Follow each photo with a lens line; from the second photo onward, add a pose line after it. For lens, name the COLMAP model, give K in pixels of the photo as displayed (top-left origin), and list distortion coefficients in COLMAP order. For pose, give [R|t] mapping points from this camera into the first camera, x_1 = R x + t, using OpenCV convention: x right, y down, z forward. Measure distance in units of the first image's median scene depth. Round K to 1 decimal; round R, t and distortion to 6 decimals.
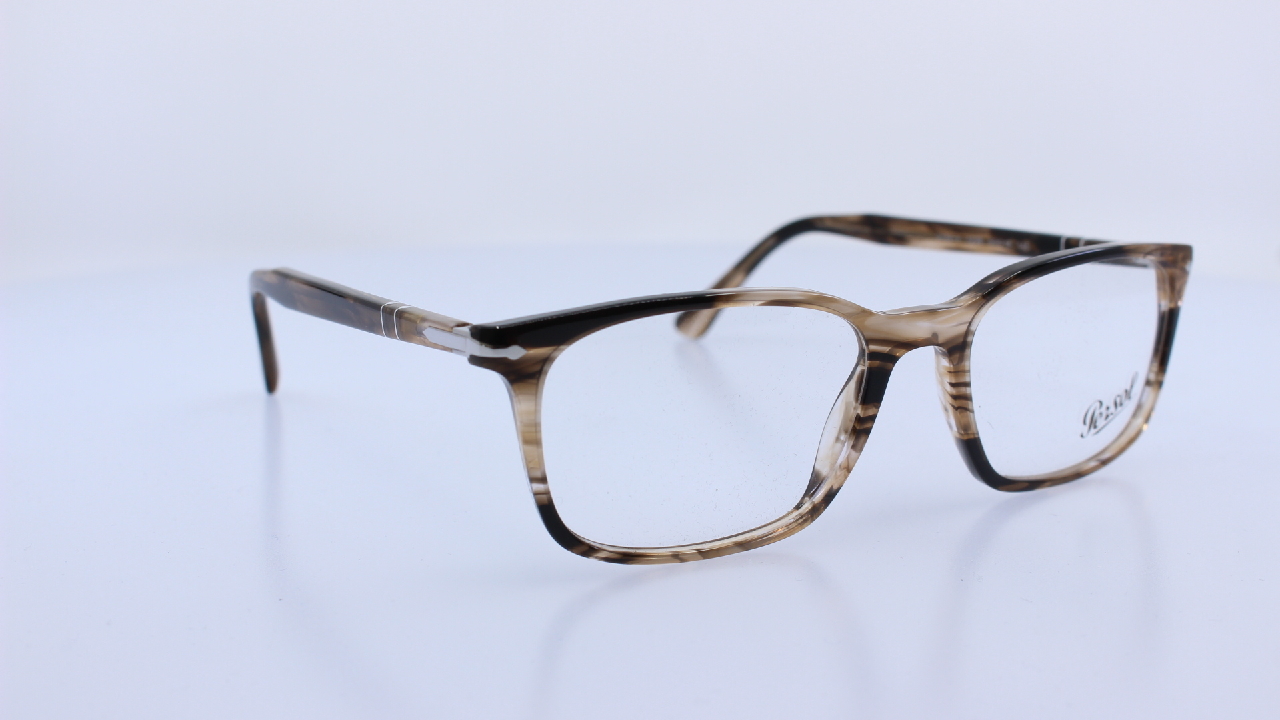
lens RADIAL K [[1673.6, 0, 642.6], [0, 1673.6, 359.5], [0, 0, 1]] dist [-0.075751, 0.000000]
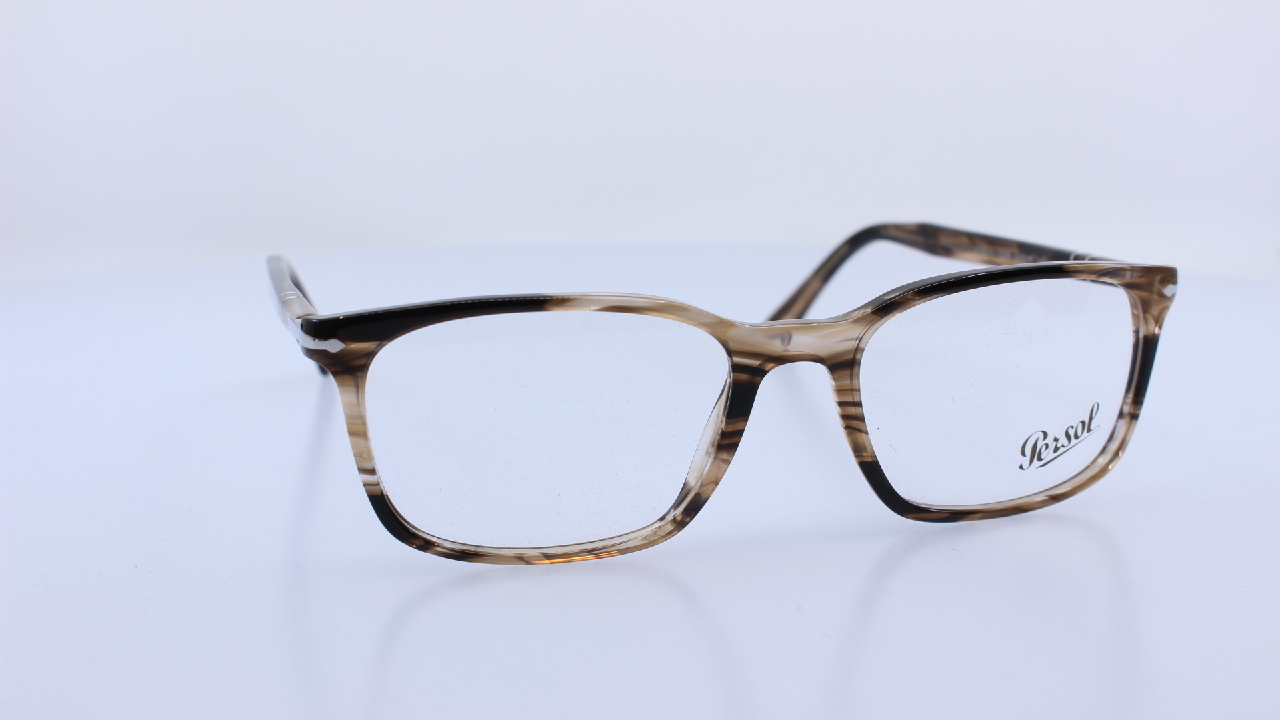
lens RADIAL K [[1673.6, 0, 642.9], [0, 1673.6, 363.5], [0, 0, 1]] dist [-0.075751, 0.000000]
pose [[0.966610, 0.052402, -0.250839, 0.317694], [-0.051599, 0.998620, 0.009781, -0.011285], [0.251005, 0.003489, 0.967980, 0.049519]]
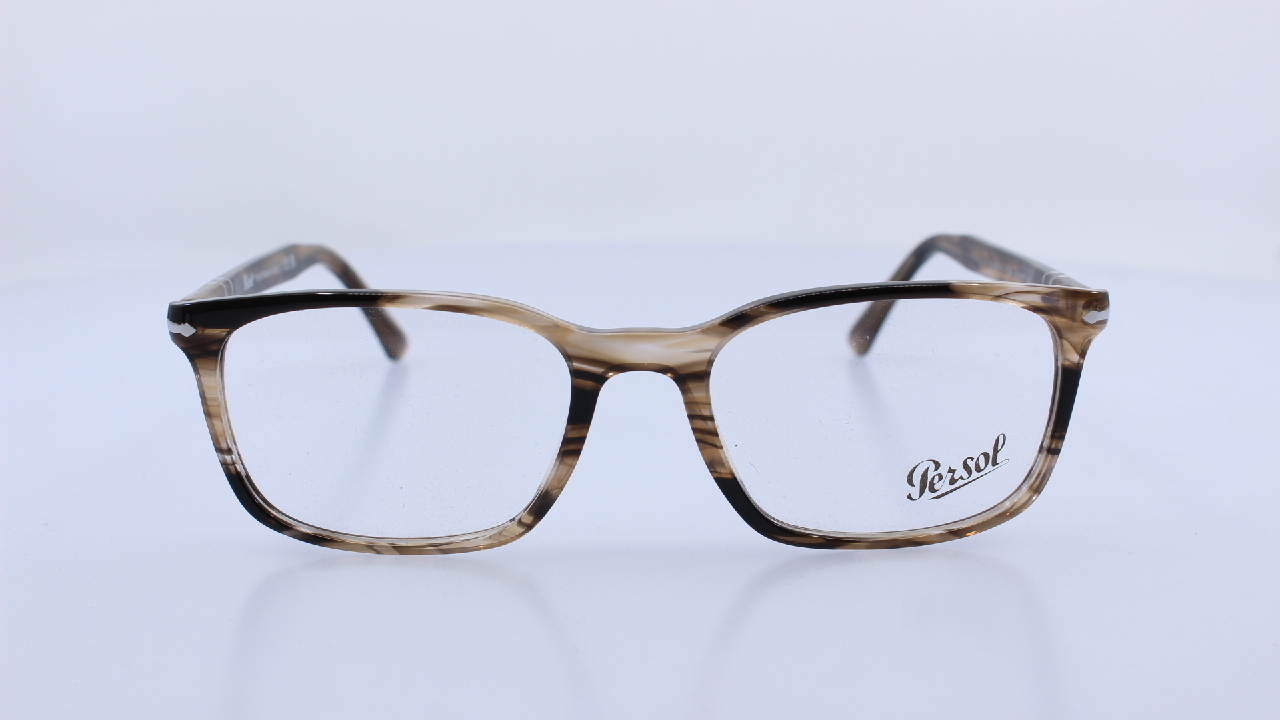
lens RADIAL K [[1673.6, 0, 632.3], [0, 1673.6, 356.0], [0, 0, 1]] dist [-0.075751, 0.000000]
pose [[0.860880, 0.102440, -0.498389, 0.621452], [-0.102138, 0.994377, 0.027961, -0.041085], [0.498451, 0.026833, 0.866503, 0.182310]]
